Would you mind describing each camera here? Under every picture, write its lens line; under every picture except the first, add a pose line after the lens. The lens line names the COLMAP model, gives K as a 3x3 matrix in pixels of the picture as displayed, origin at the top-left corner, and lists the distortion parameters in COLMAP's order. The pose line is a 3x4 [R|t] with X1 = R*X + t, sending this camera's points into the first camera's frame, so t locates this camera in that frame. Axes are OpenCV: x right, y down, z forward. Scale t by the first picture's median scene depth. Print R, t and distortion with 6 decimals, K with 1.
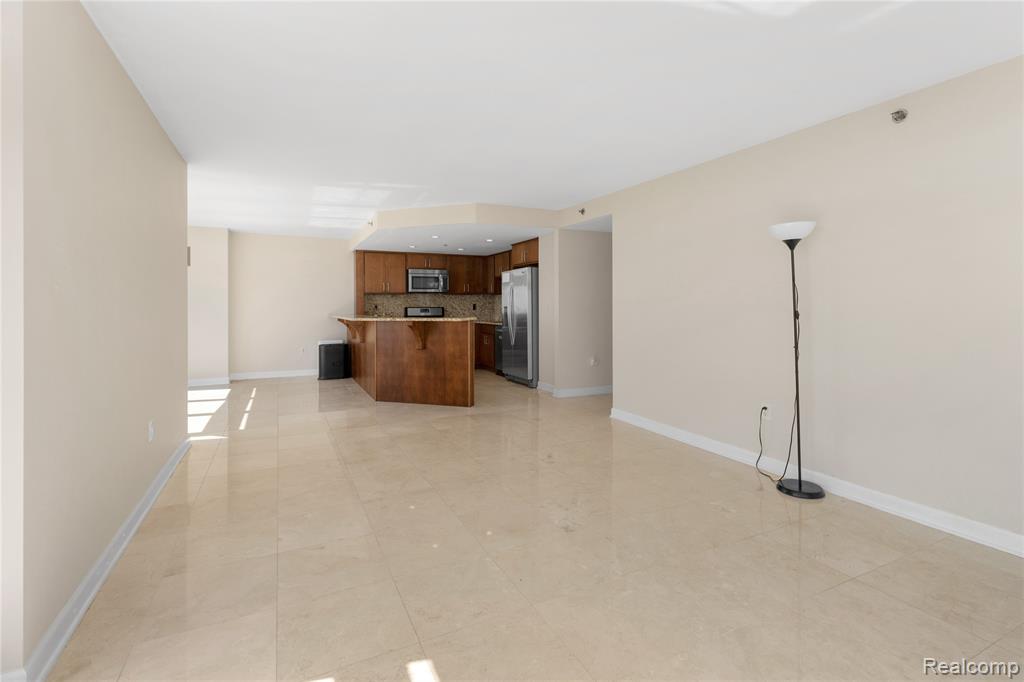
lens RADIAL K [[473.6, 0, 519.2], [0, 473.6, 307.2], [0, 0, 1]] dist [0.004569, -0.001666]
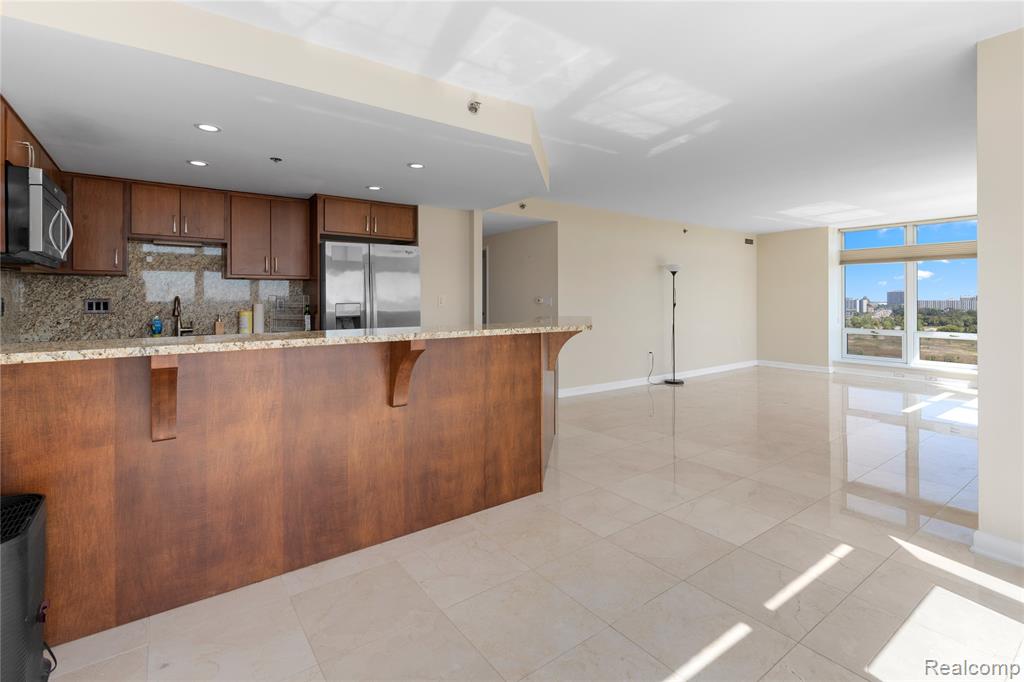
lens RADIAL K [[473.6, 0, 522.1], [0, 473.6, 308.8], [0, 0, 1]] dist [0.004569, -0.001666]
pose [[-0.177874, -0.013022, 0.983967, -0.589364], [0.007525, 0.999865, 0.014593, -0.001528], [-0.984024, 0.010000, -0.177752, 0.824692]]
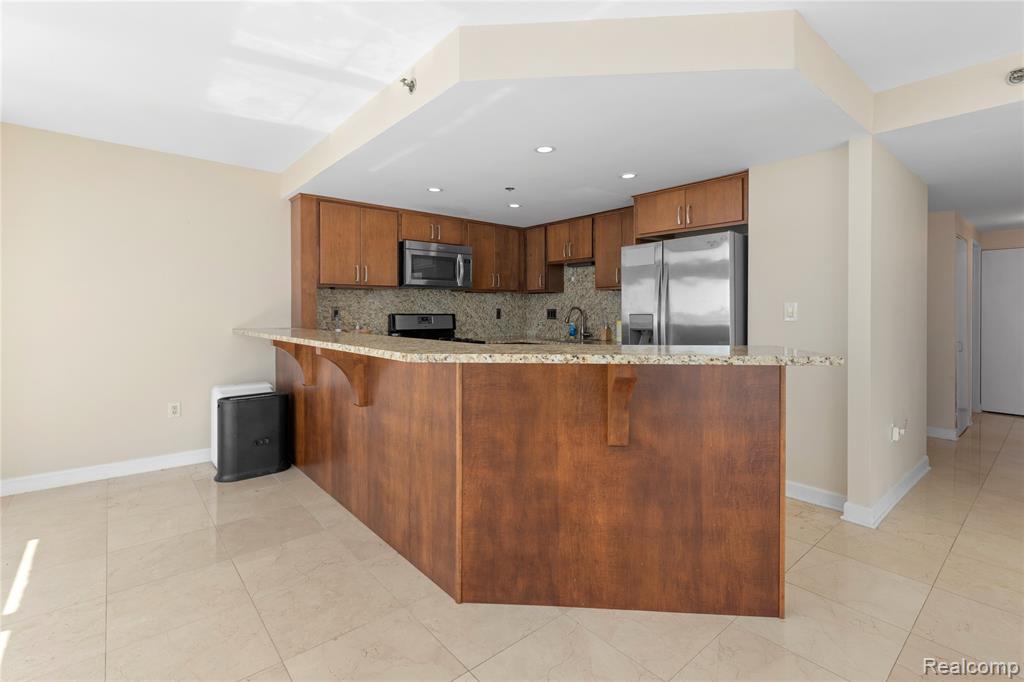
lens RADIAL K [[473.6, 0, 517.3], [0, 473.6, 313.1], [0, 0, 1]] dist [0.004569, -0.001666]
pose [[0.970627, 0.004796, 0.240541, -0.255399], [-0.005174, 0.999986, 0.000938, -0.002276], [-0.240533, -0.002155, 0.970638, 0.498834]]
